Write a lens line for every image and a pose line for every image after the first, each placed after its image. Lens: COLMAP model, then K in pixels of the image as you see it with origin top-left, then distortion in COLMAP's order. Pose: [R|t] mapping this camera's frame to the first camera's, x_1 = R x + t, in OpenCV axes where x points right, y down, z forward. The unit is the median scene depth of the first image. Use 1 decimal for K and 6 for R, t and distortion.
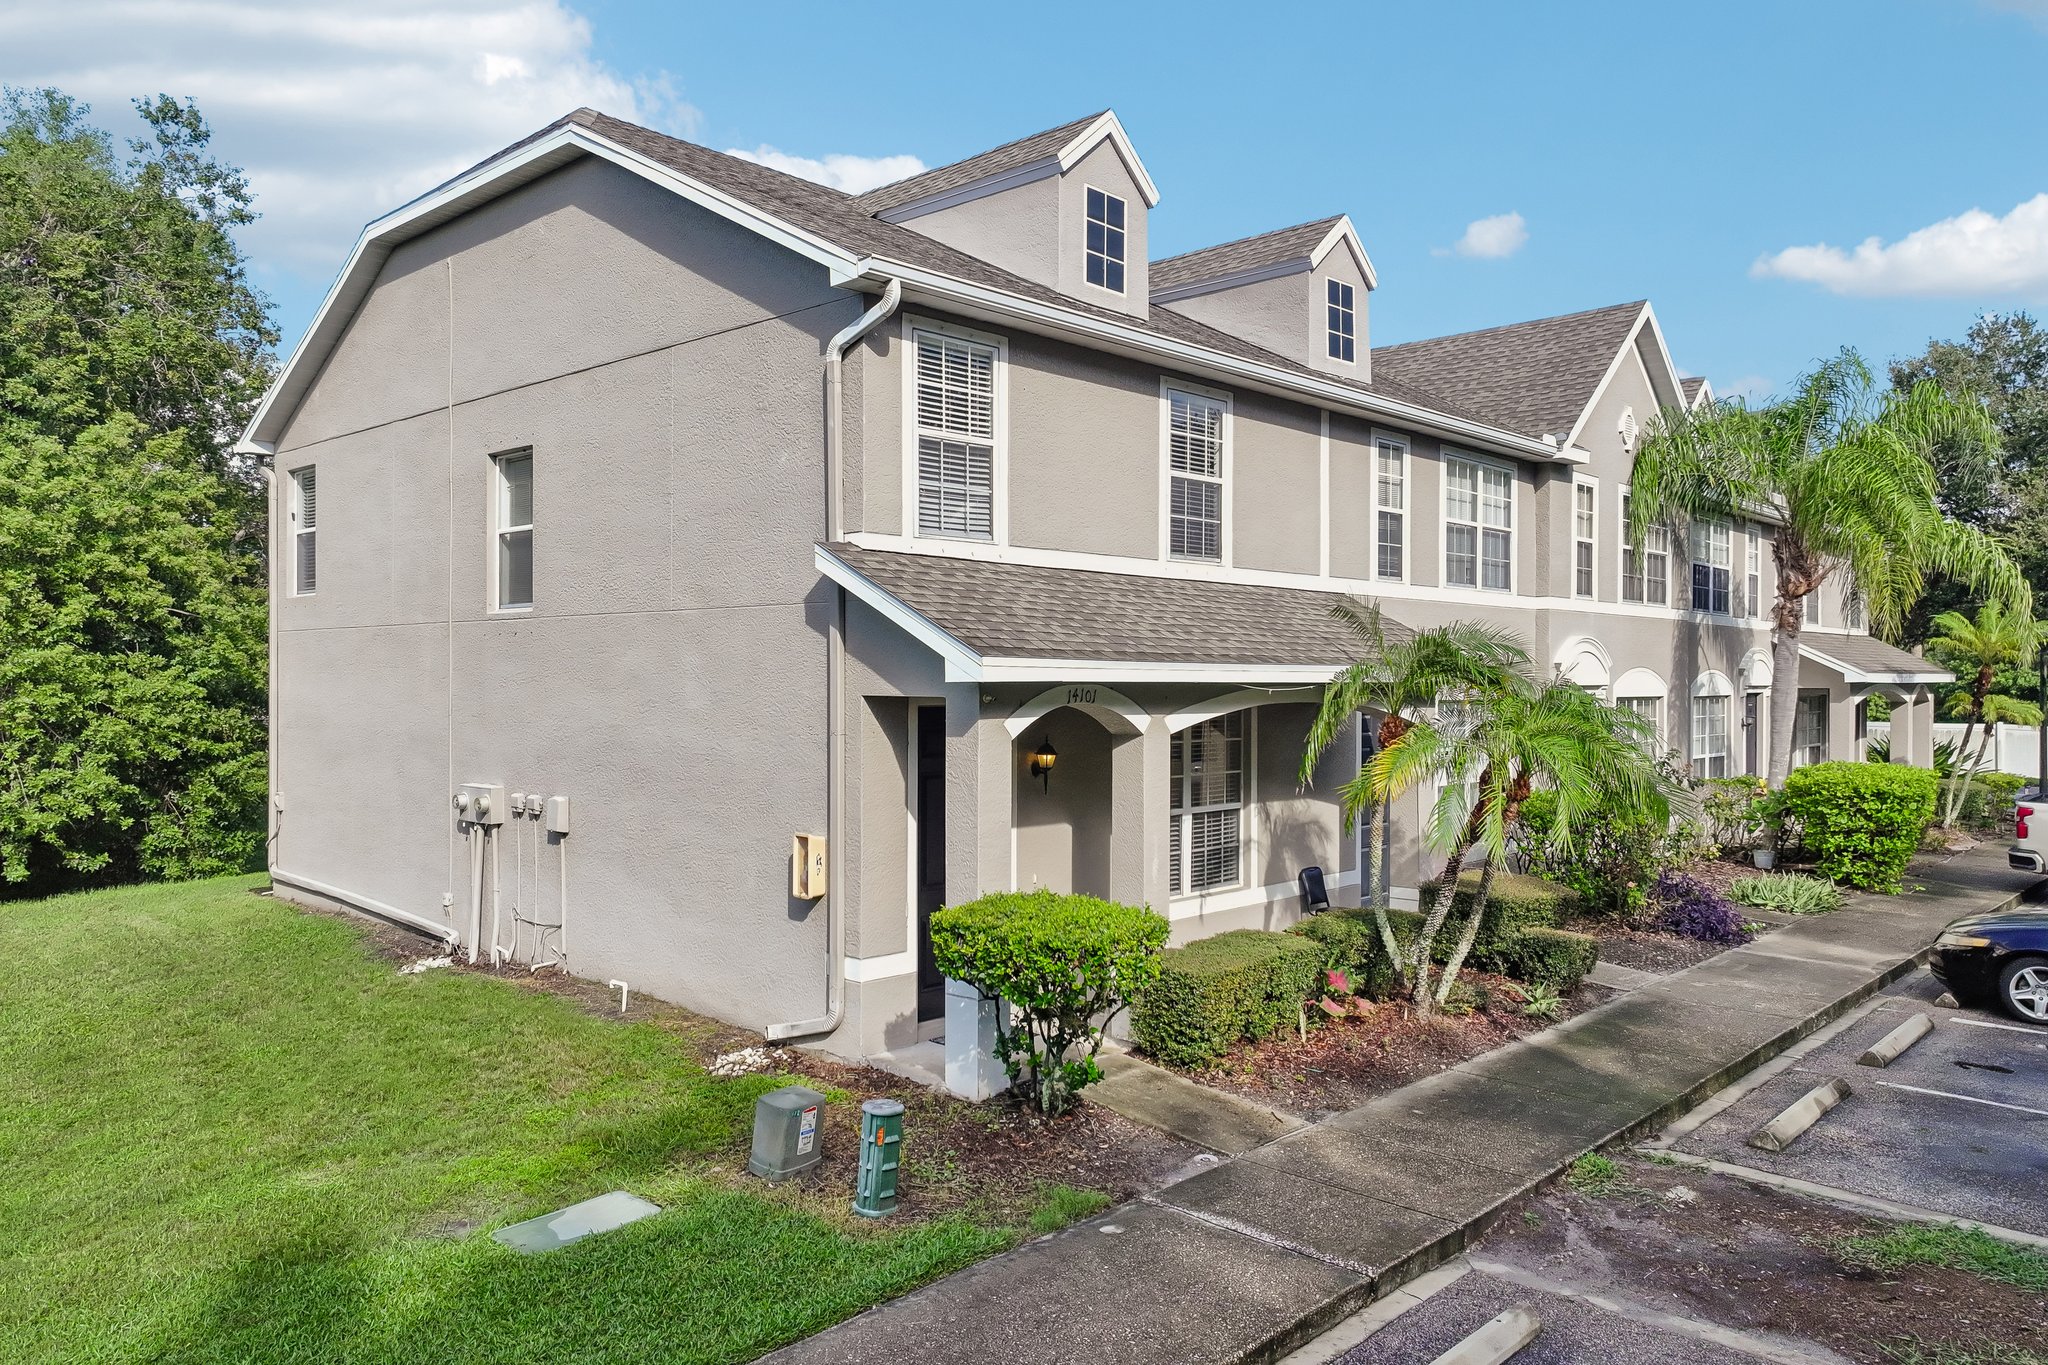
lens RADIAL K [[1432.5, 0, 1028.0], [0, 1432.5, 681.6], [0, 0, 1]] dist [-0.002586, 0.015073]
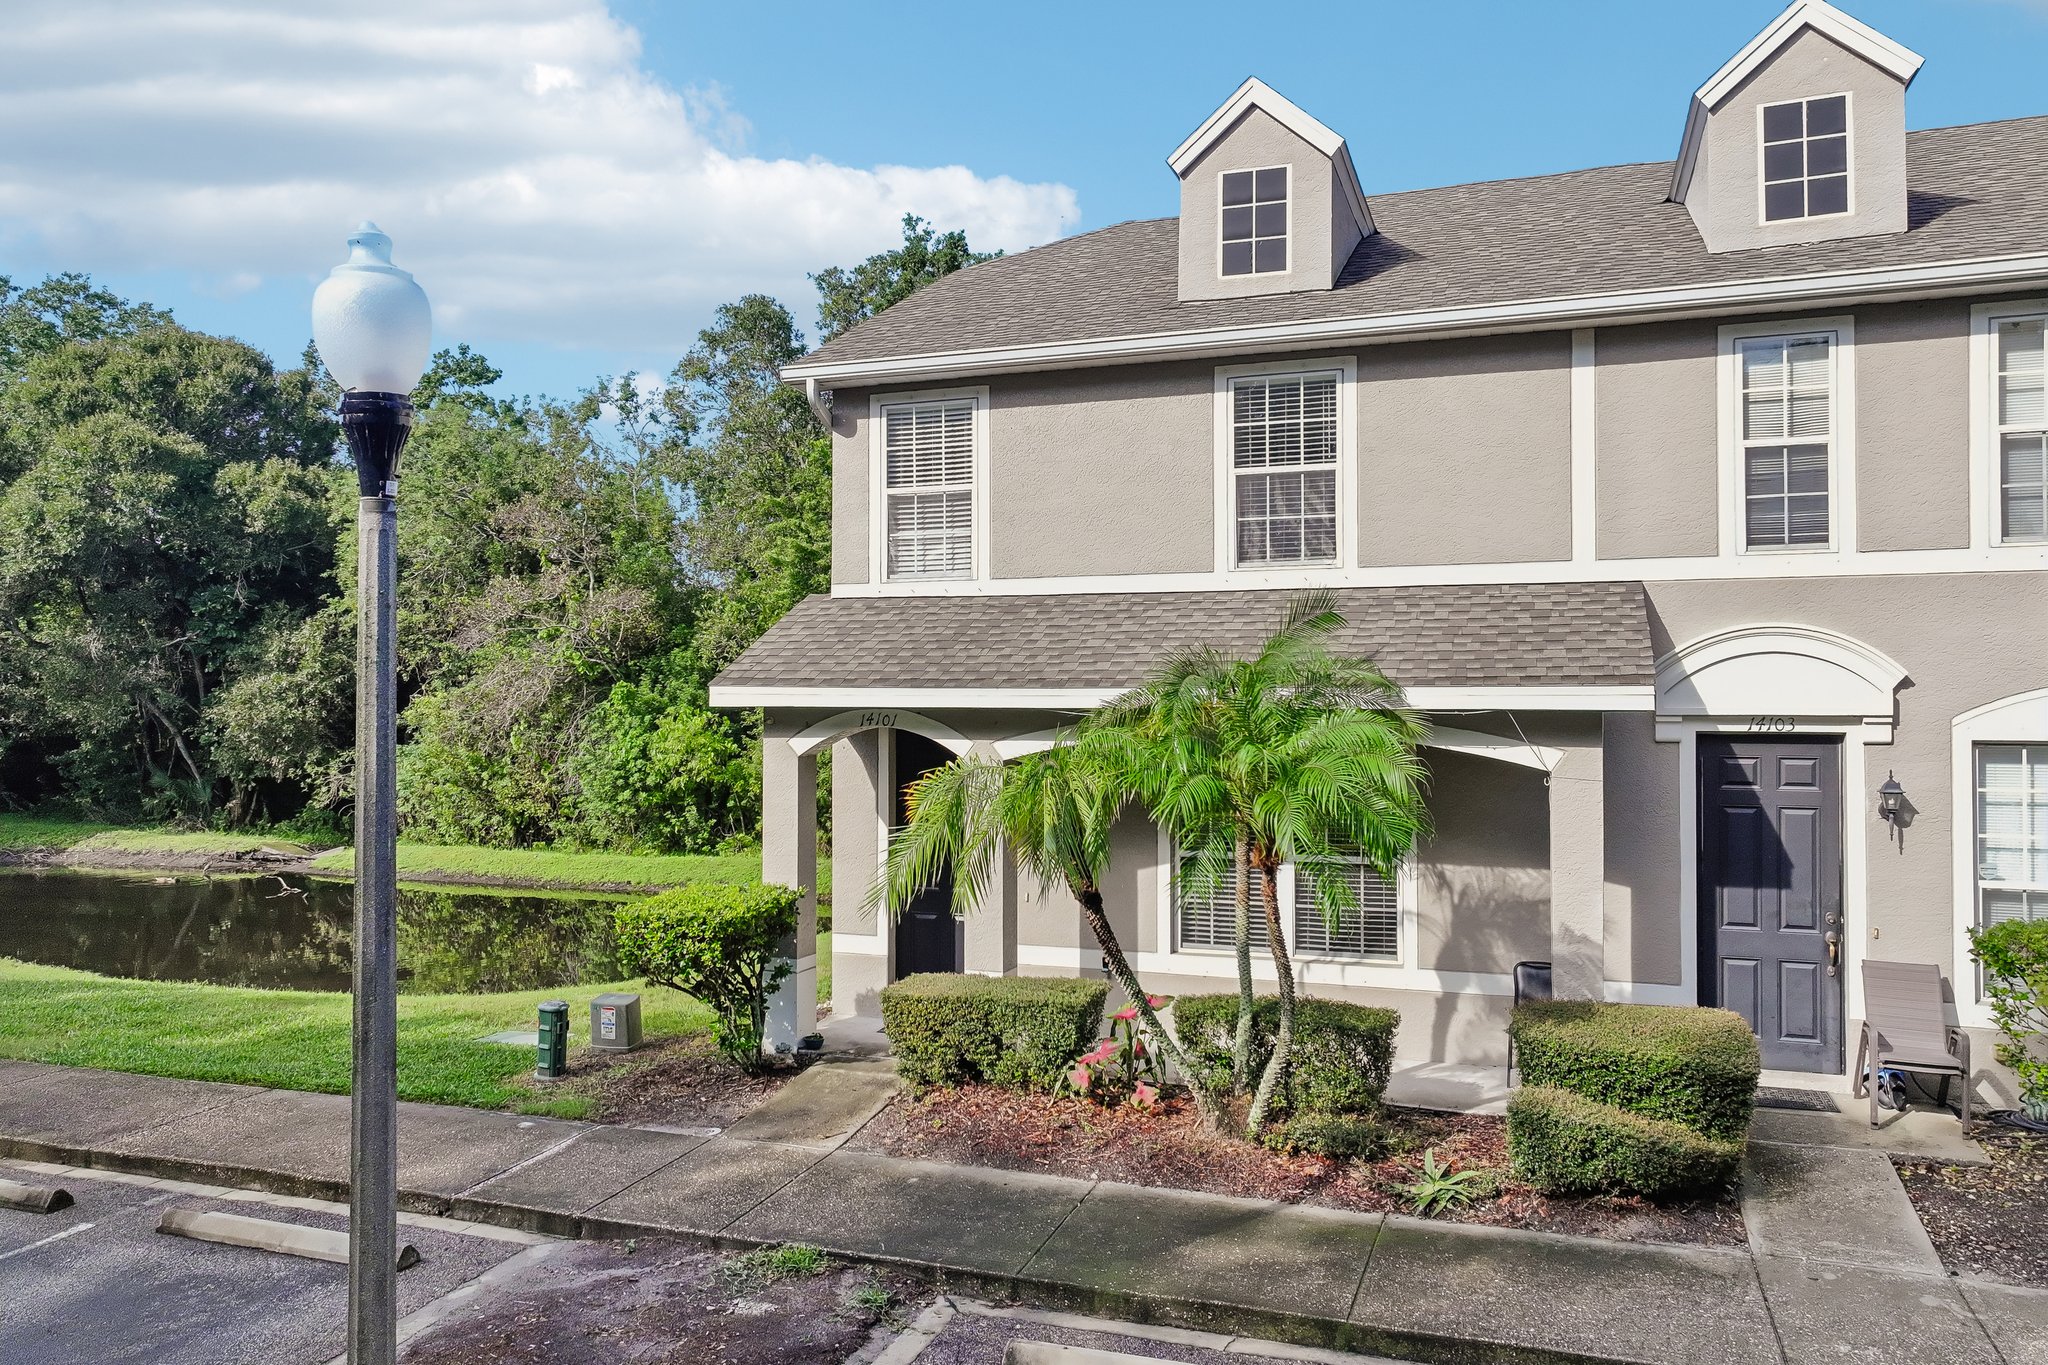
lens RADIAL K [[1432.5, 0, 1038.4], [0, 1432.5, 684.9], [0, 0, 1]] dist [-0.002586, 0.015073]
pose [[0.407097, -0.012260, -0.913303, 0.839022], [-0.001635, 0.999899, -0.014152, -0.000981], [0.913384, 0.007254, 0.407035, 0.516128]]
